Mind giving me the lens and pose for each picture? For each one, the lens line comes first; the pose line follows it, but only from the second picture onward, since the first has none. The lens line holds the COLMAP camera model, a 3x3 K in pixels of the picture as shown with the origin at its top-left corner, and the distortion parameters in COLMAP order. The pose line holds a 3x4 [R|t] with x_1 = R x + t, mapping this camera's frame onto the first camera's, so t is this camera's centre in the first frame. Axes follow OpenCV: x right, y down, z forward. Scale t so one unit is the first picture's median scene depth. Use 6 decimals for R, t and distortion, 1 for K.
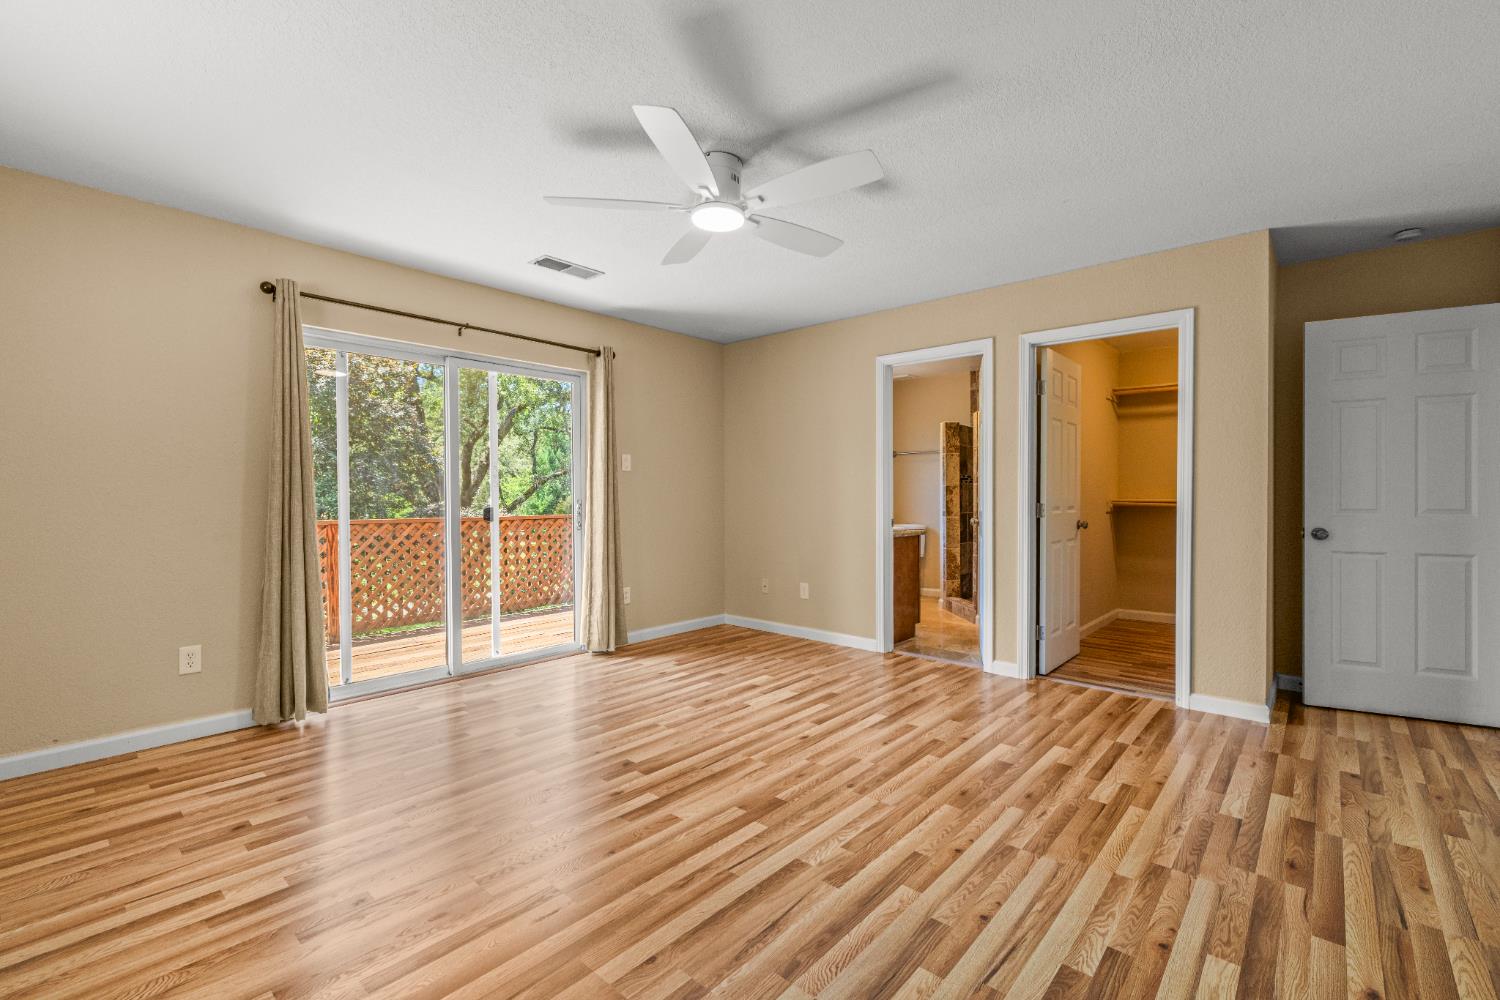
lens RADIAL K [[646.2, 0, 755.0], [0, 646.2, 493.4], [0, 0, 1]] dist [0.003397, -0.000707]
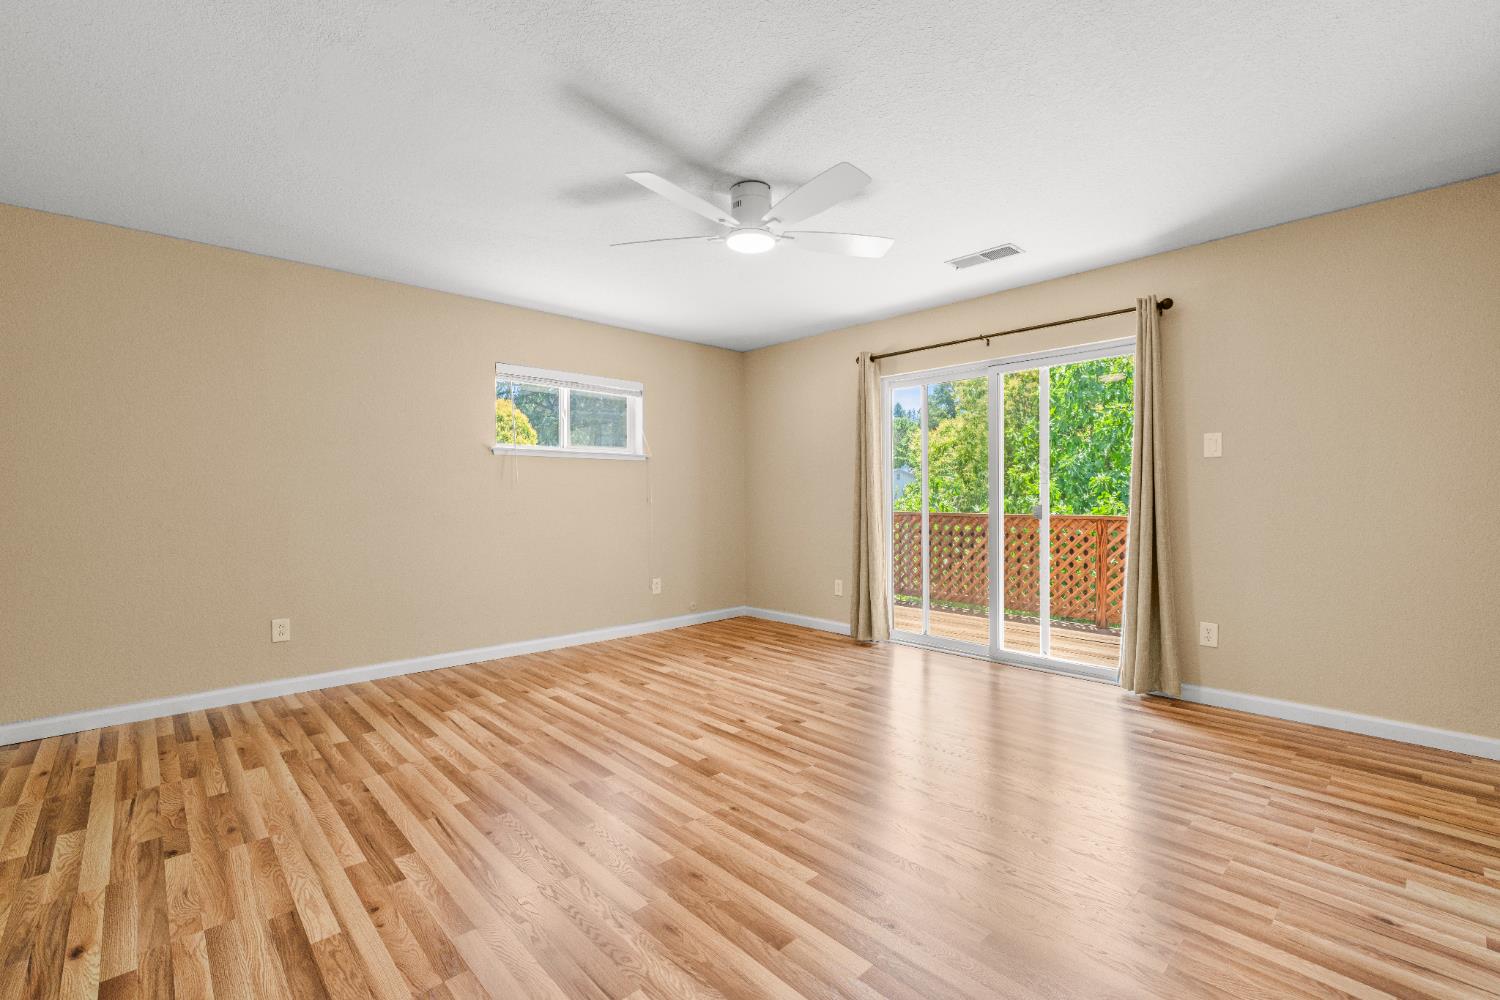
lens RADIAL K [[646.2, 0, 753.9], [0, 646.2, 507.0], [0, 0, 1]] dist [0.003397, -0.000707]
pose [[-0.086126, 0.018607, -0.996111, 1.149864], [0.007245, 0.999811, 0.018050, 0.007317], [0.996258, -0.005662, -0.086244, 1.210415]]
